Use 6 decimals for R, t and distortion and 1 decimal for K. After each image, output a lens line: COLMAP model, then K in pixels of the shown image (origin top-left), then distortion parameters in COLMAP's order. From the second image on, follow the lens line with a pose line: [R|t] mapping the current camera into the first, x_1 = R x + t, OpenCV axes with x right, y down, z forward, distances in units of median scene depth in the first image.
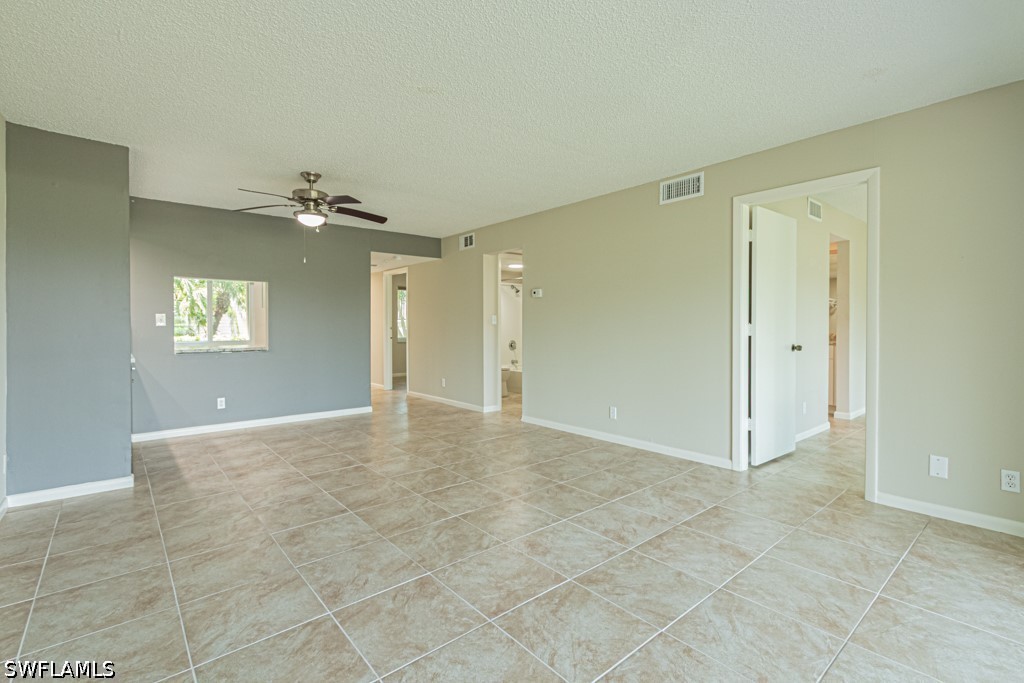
lens RADIAL K [[463.6, 0, 510.0], [0, 463.6, 337.9], [0, 0, 1]] dist [0.003723, -0.000594]
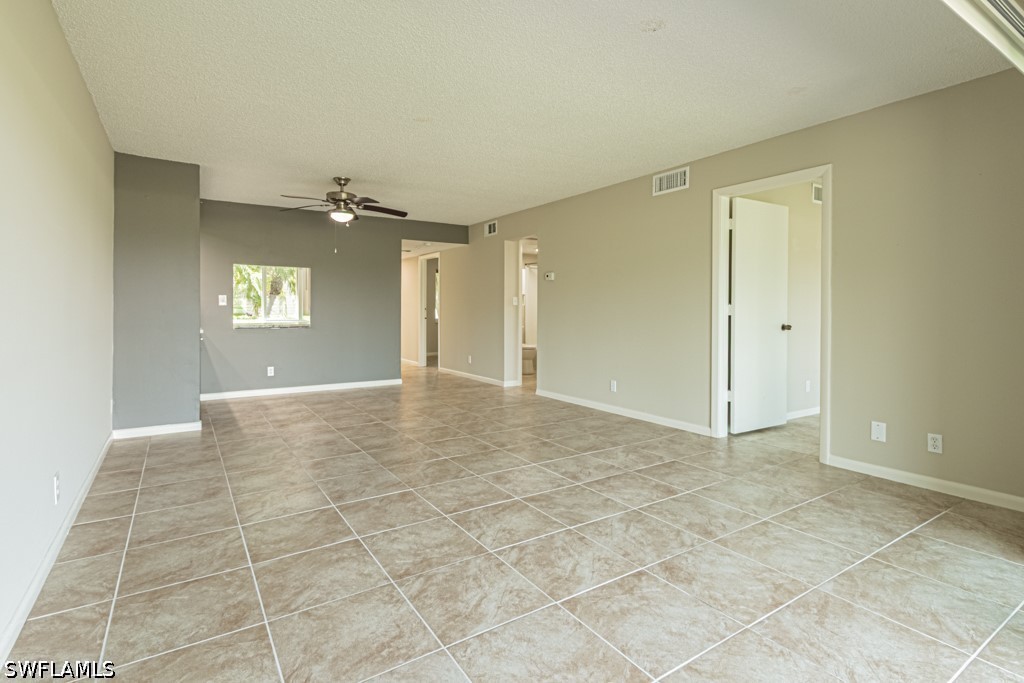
lens RADIAL K [[490.6, 0, 533.1], [0, 490.6, 319.7], [0, 0, 1]] dist [0.003657, 0.001899]
pose [[0.996635, 0.004109, -0.081862, 0.181215], [-0.004505, 0.999979, -0.004656, 0.016122], [0.081841, 0.005010, 0.996633, -0.238610]]
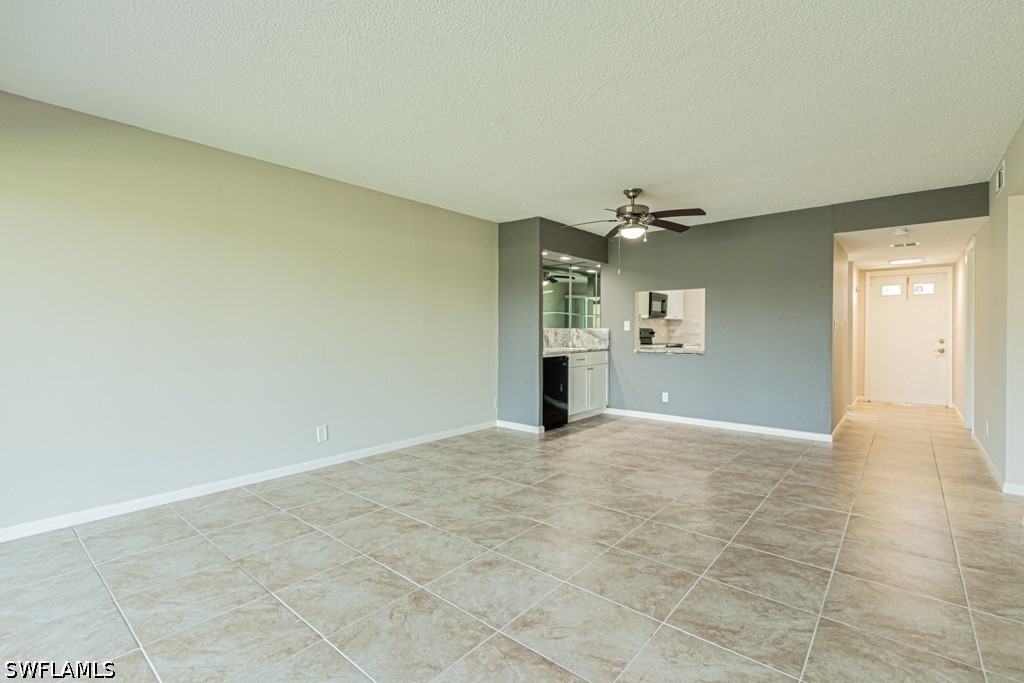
lens RADIAL K [[526.0, 0, 571.5], [0, 526.0, 337.6], [0, 0, 1]] dist [0.002645, -0.000011]
pose [[0.153688, 0.014120, -0.988019, 0.817921], [-0.026118, 0.999607, 0.010223, -0.019486], [0.987774, 0.024234, 0.153997, 0.722047]]
